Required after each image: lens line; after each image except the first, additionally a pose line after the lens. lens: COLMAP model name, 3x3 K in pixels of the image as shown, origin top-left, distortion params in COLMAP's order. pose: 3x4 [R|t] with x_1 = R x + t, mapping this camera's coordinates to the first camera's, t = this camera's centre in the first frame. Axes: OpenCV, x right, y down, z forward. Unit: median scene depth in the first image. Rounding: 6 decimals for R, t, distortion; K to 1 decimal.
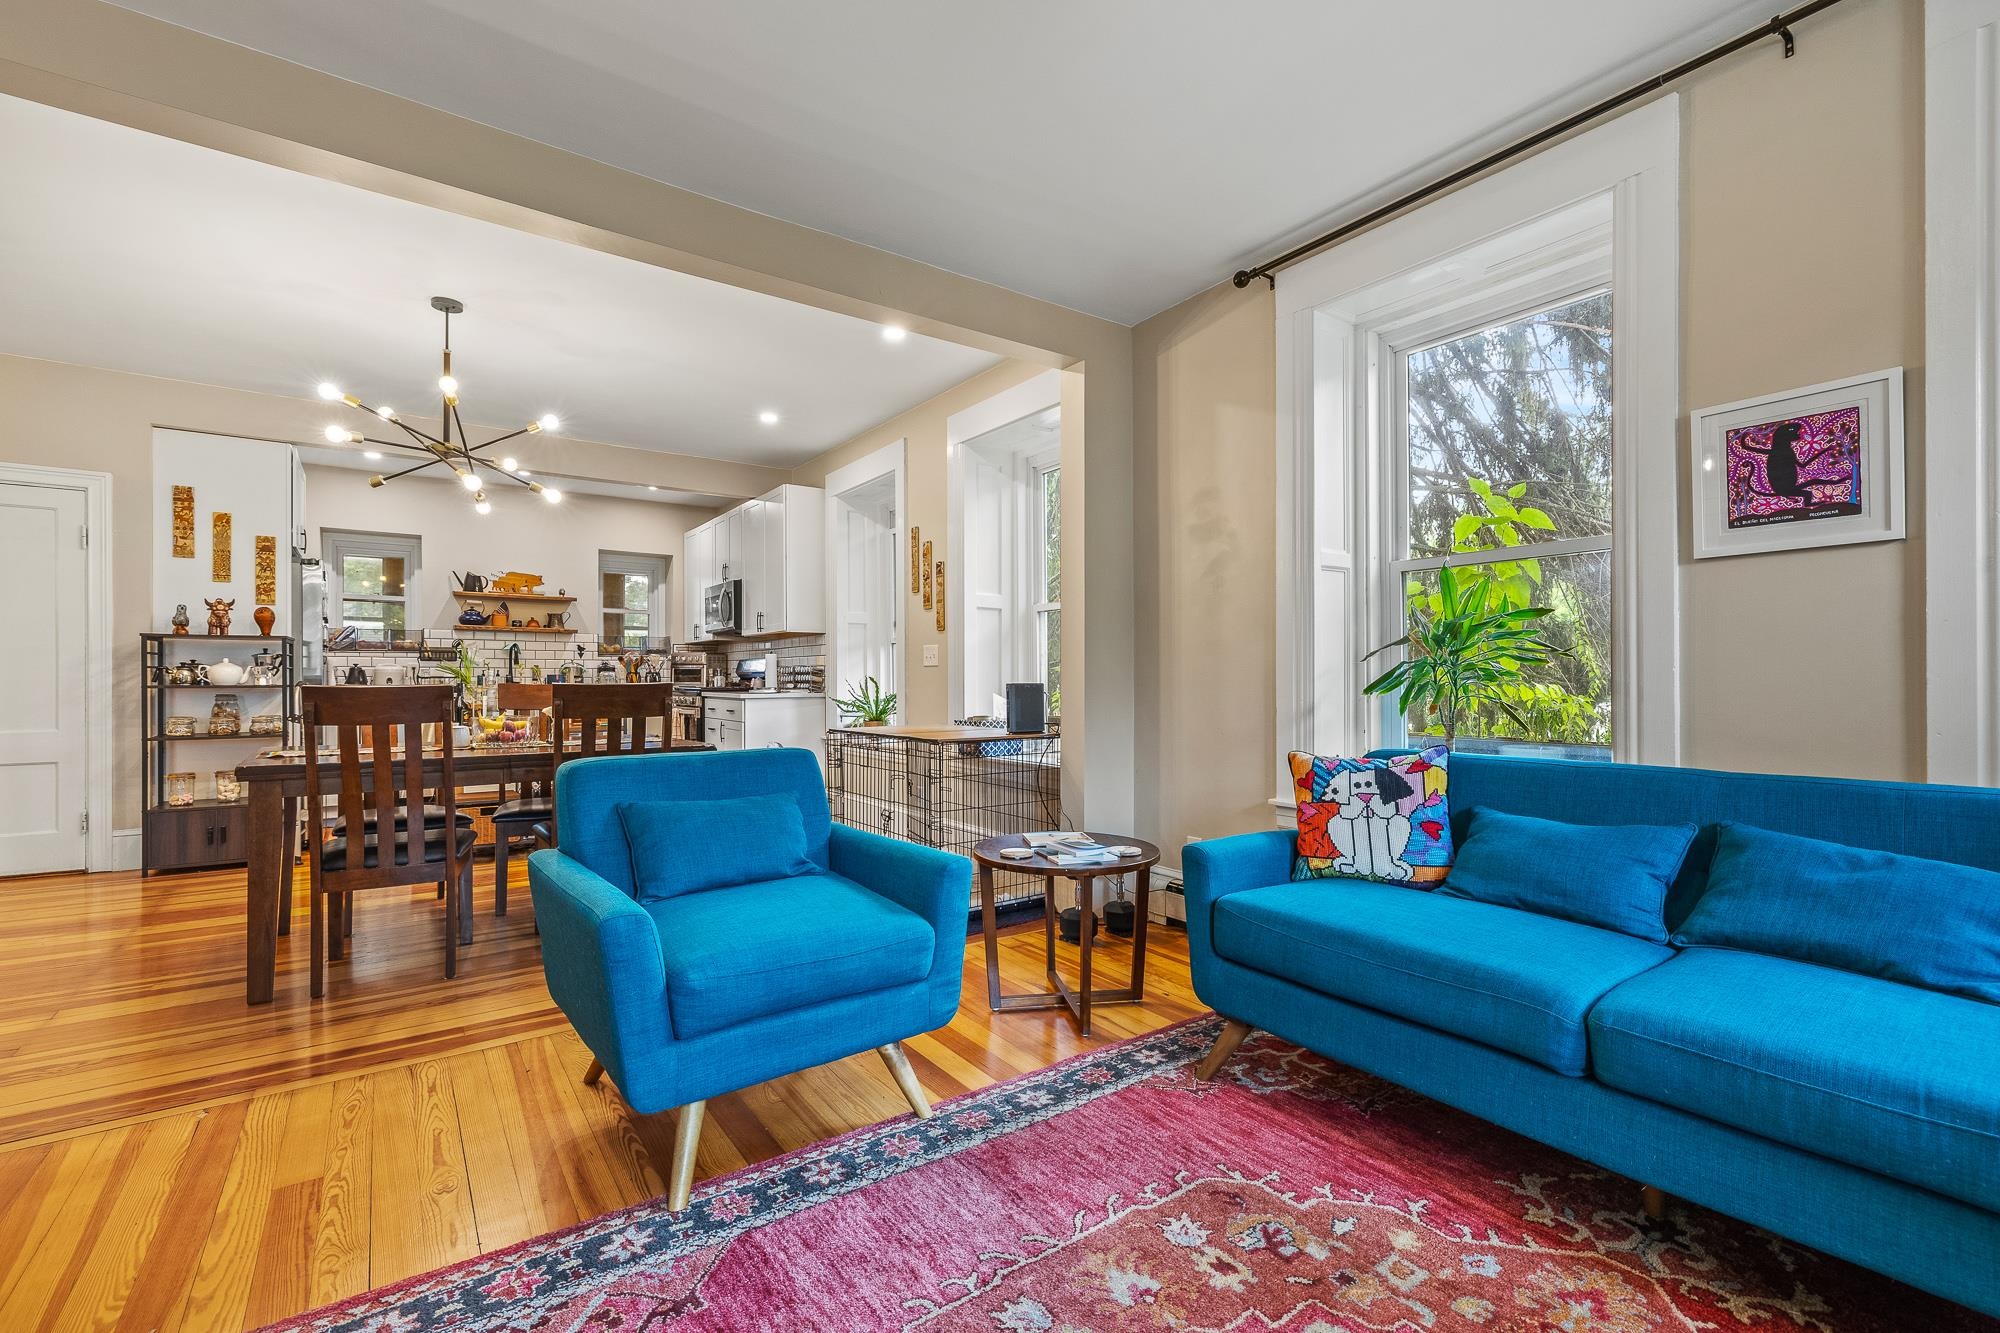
lens RADIAL K [[871.9, 0, 999.8], [0, 871.9, 679.0], [0, 0, 1]] dist [0.003993, -0.001419]
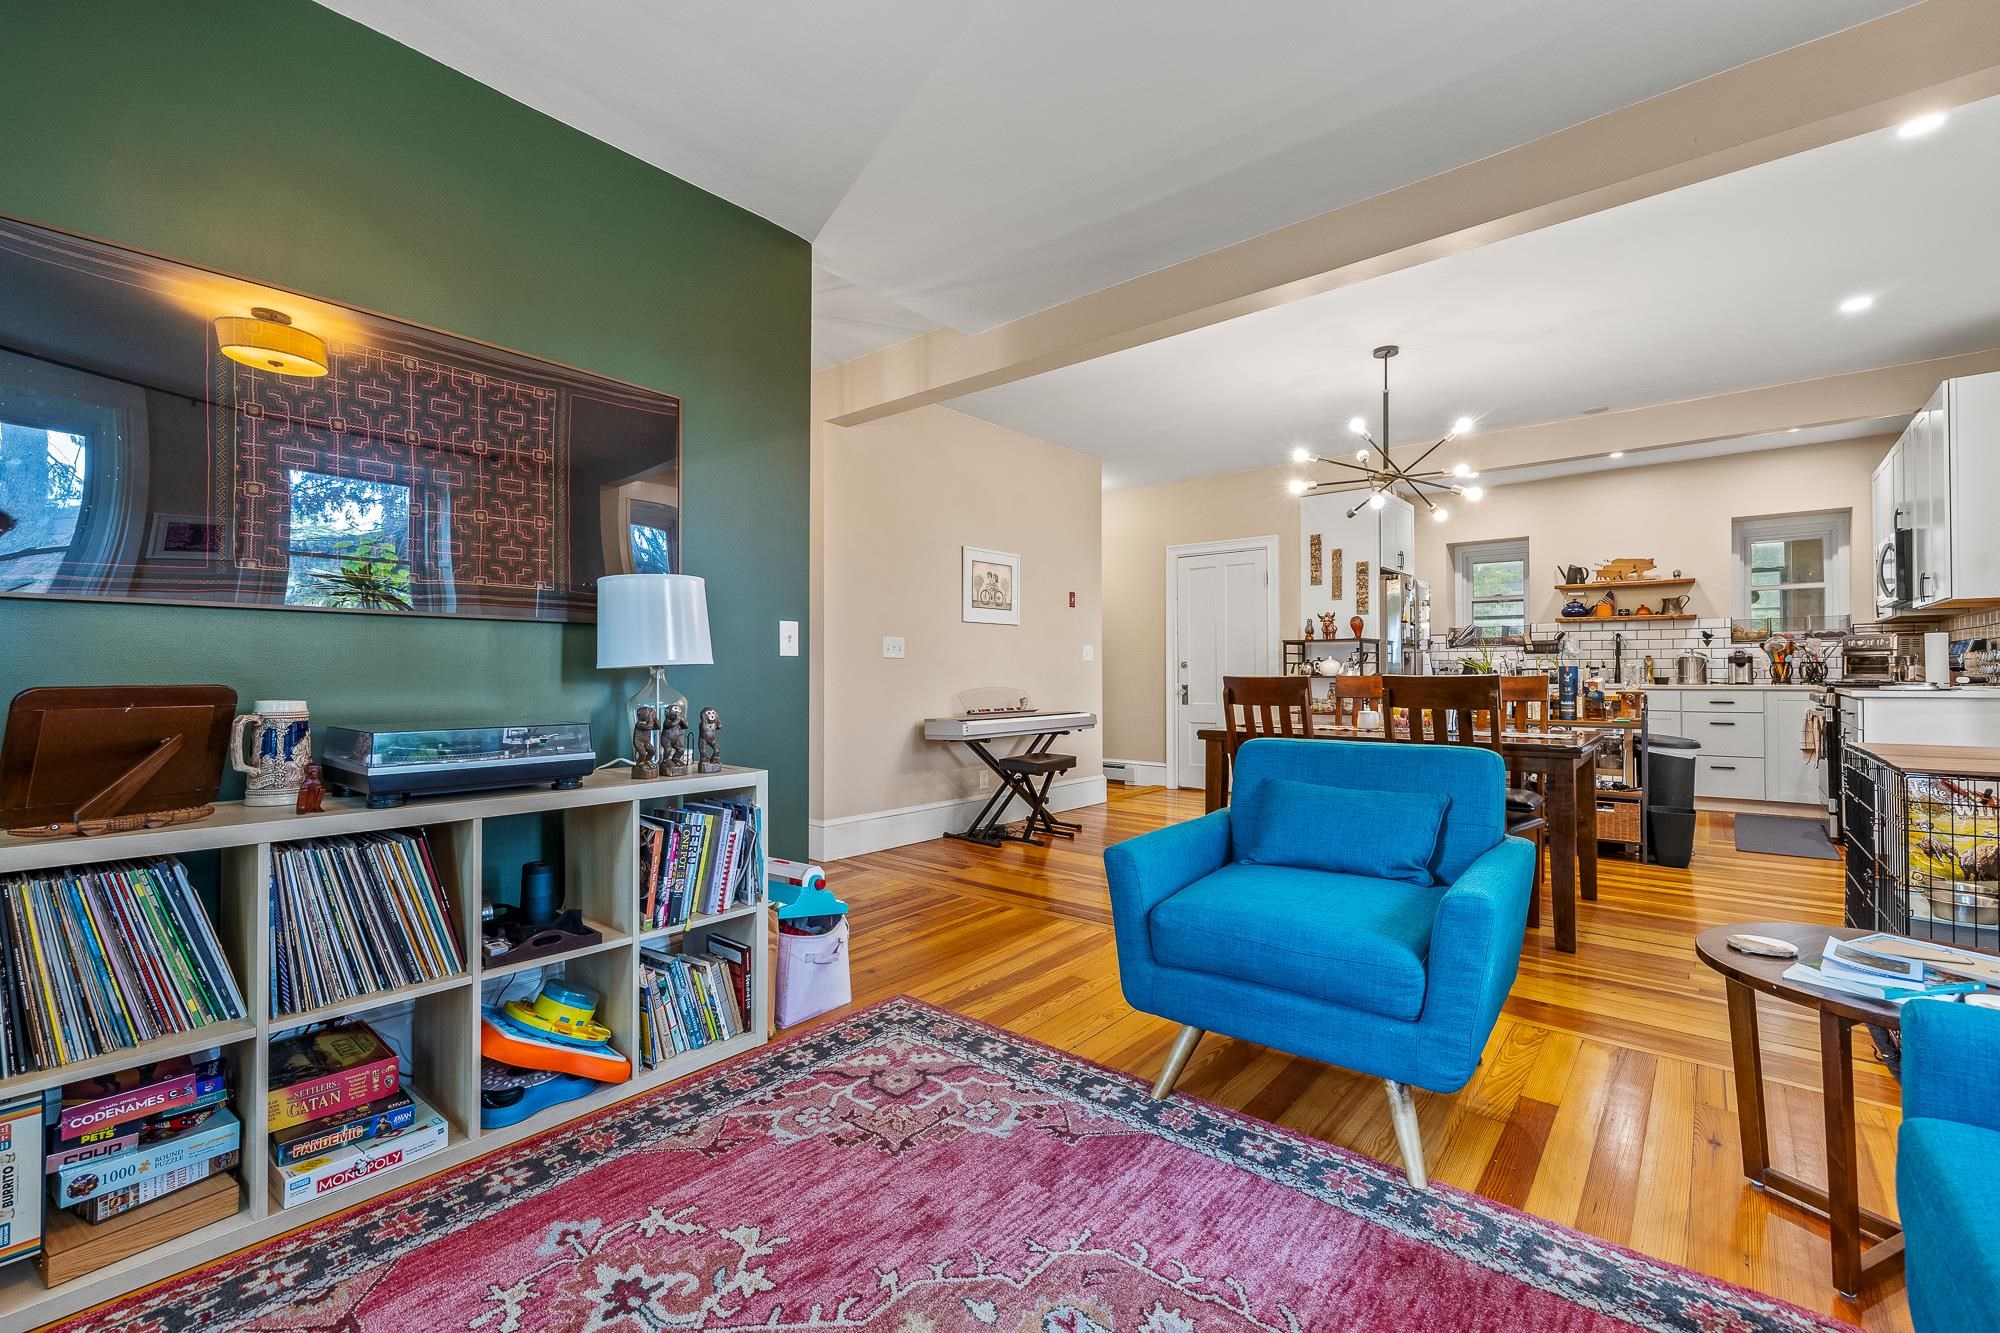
lens RADIAL K [[843.2, 0, 998.4], [0, 843.2, 665.5], [0, 0, 1]] dist [0.000283, 0.000609]
pose [[0.248011, -0.007765, -0.968726, 0.322956], [0.002090, 0.999970, -0.007481, -0.000051], [0.968755, -0.000169, 0.248020, 0.210761]]
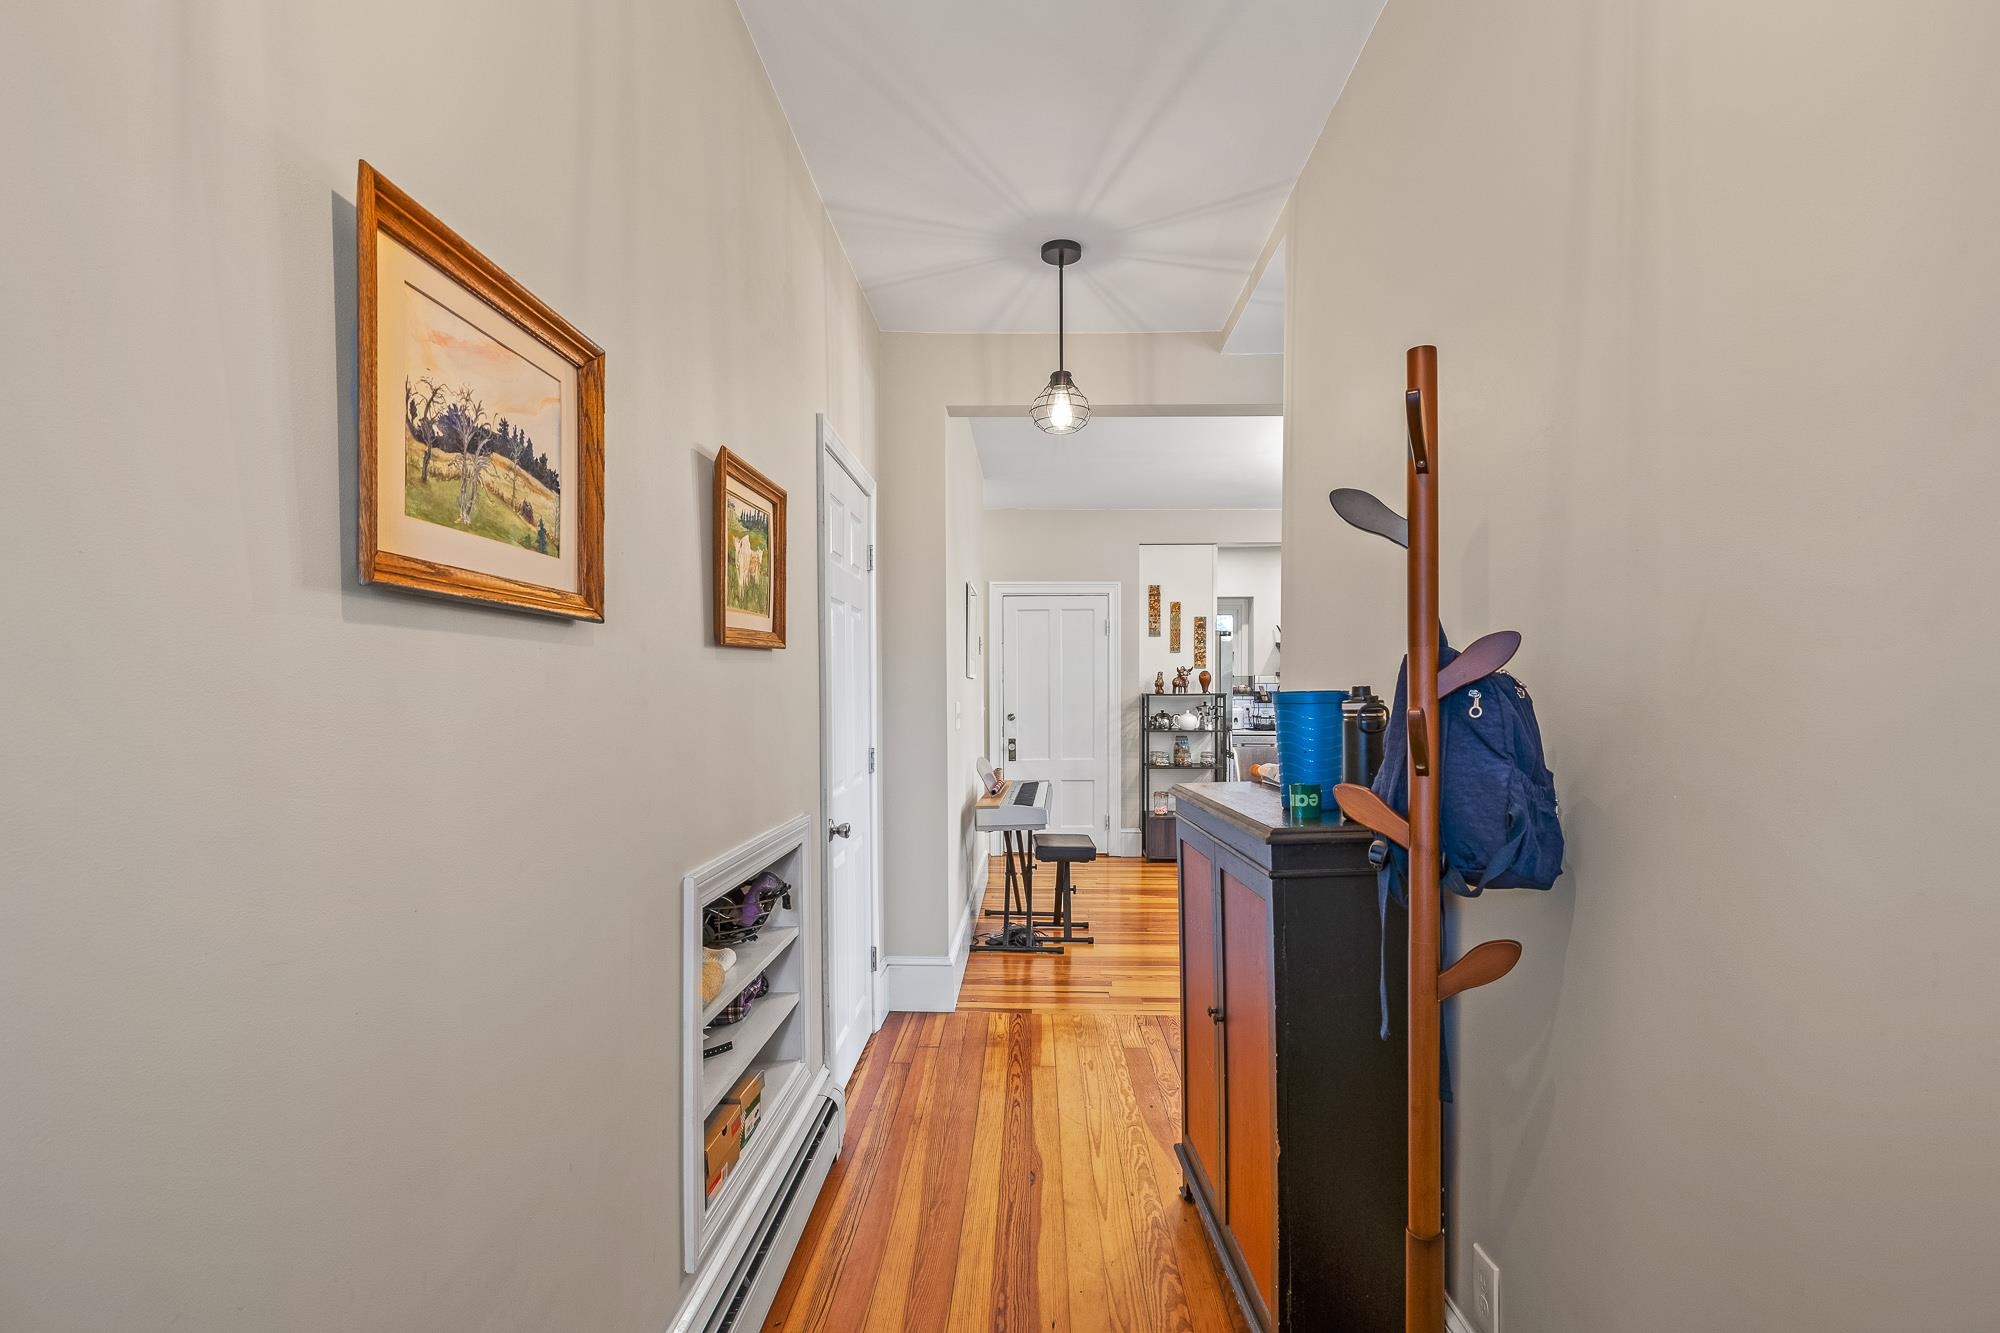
lens RADIAL K [[971.7, 0, 987.0], [0, 971.7, 732.3], [0, 0, 1]] dist [0.001554, 0.000014]
pose [[0.785305, 0.024481, -0.618625, -0.232691], [0.000810, 0.999176, 0.040568, -0.063231], [0.619109, -0.032360, 0.784638, -0.483071]]
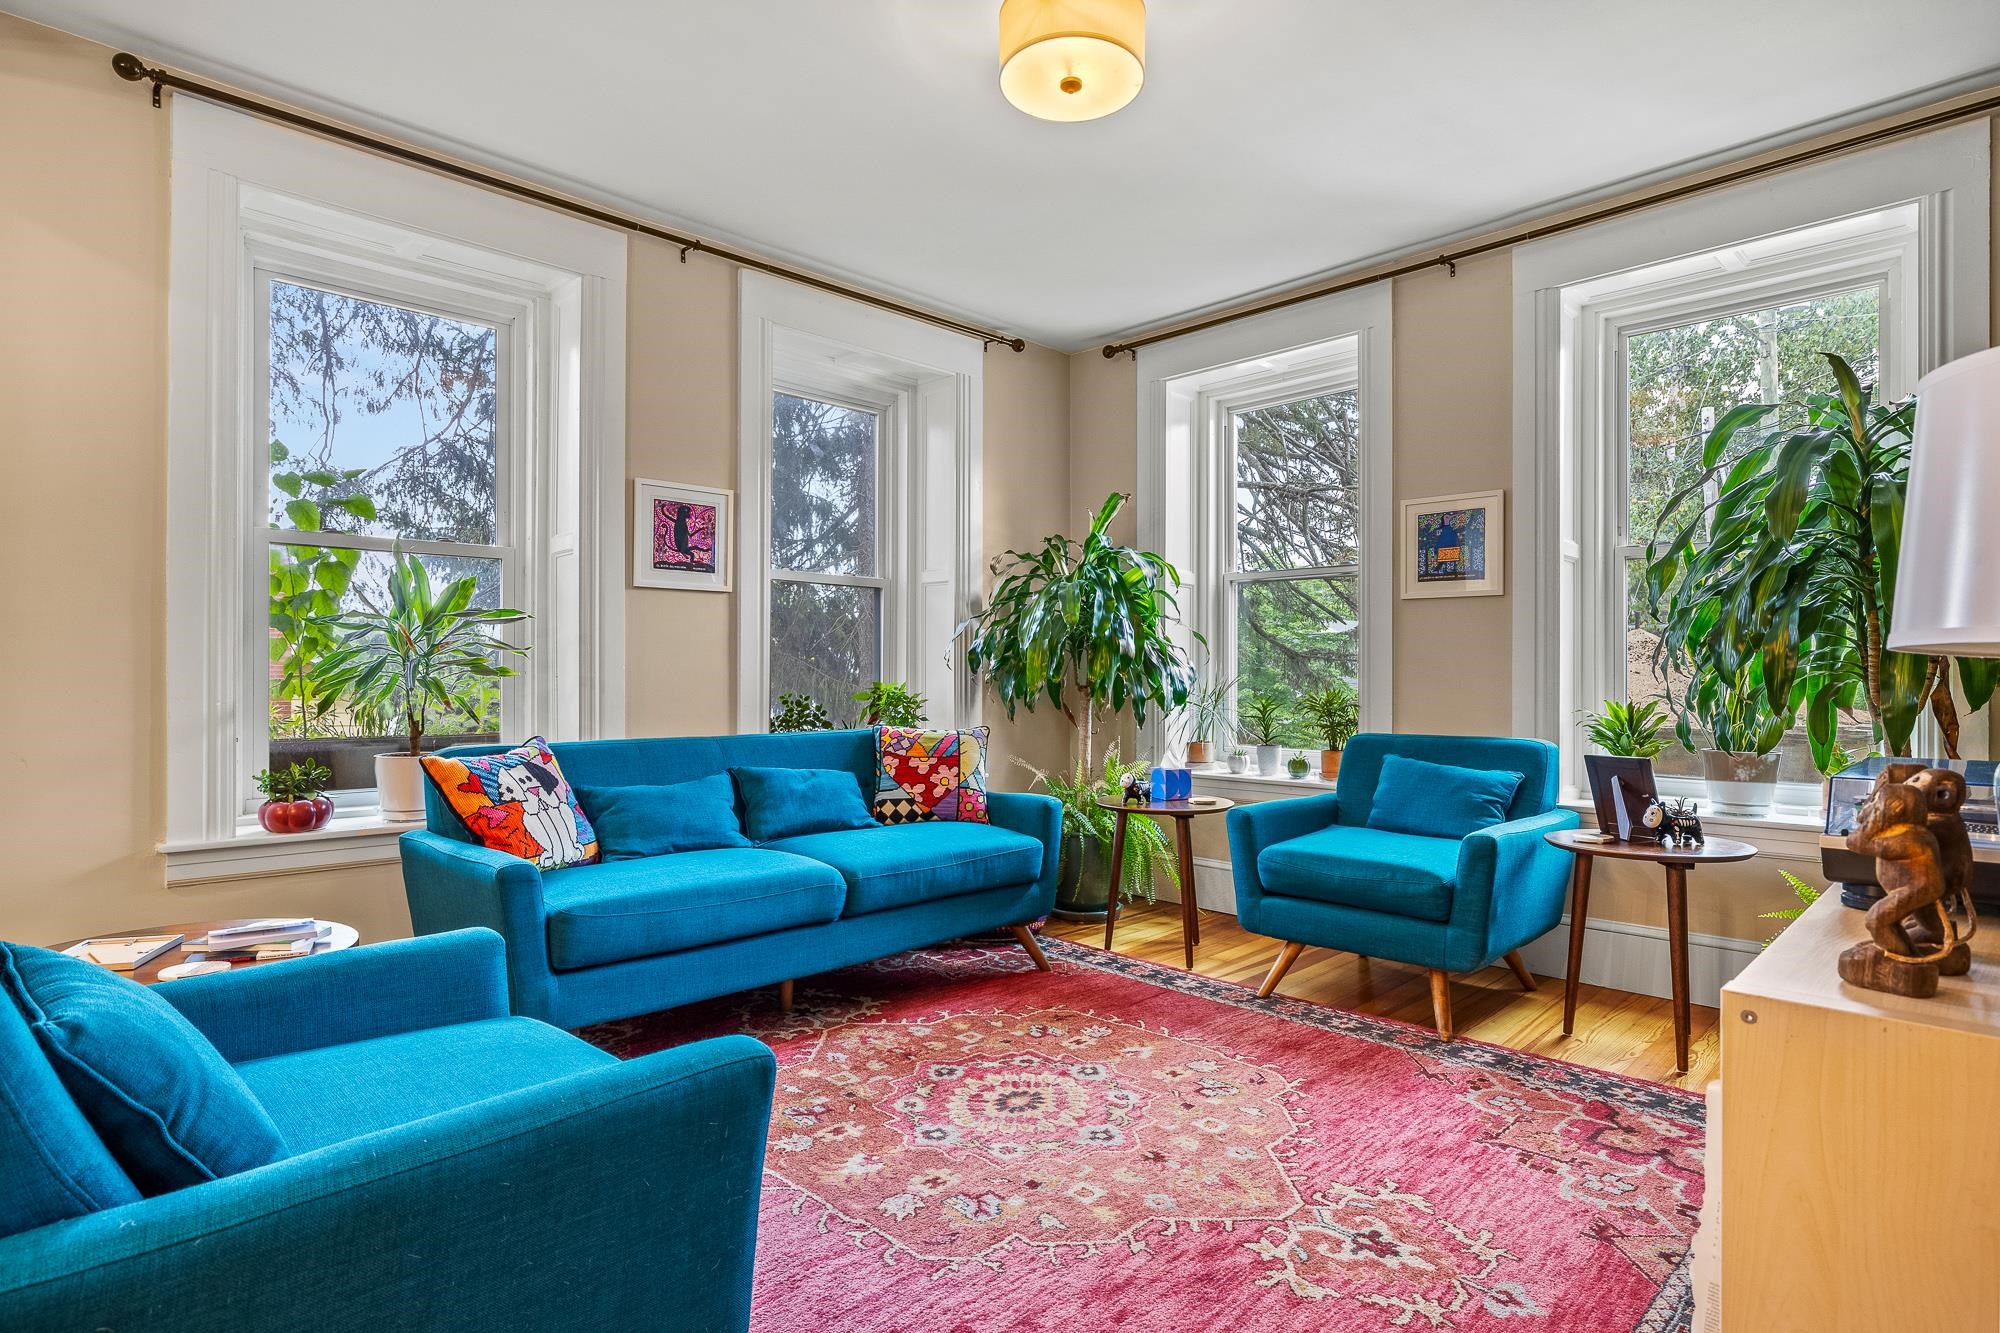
lens RADIAL K [[1038.6, 0, 997.0], [0, 1038.6, 683.2], [0, 0, 1]] dist [-0.005503, 0.000555]
pose [[-0.158598, -0.004578, 0.987333, -0.502085], [-0.003179, 0.999986, 0.004126, 0.002708], [-0.987338, -0.002484, -0.158610, 0.395247]]
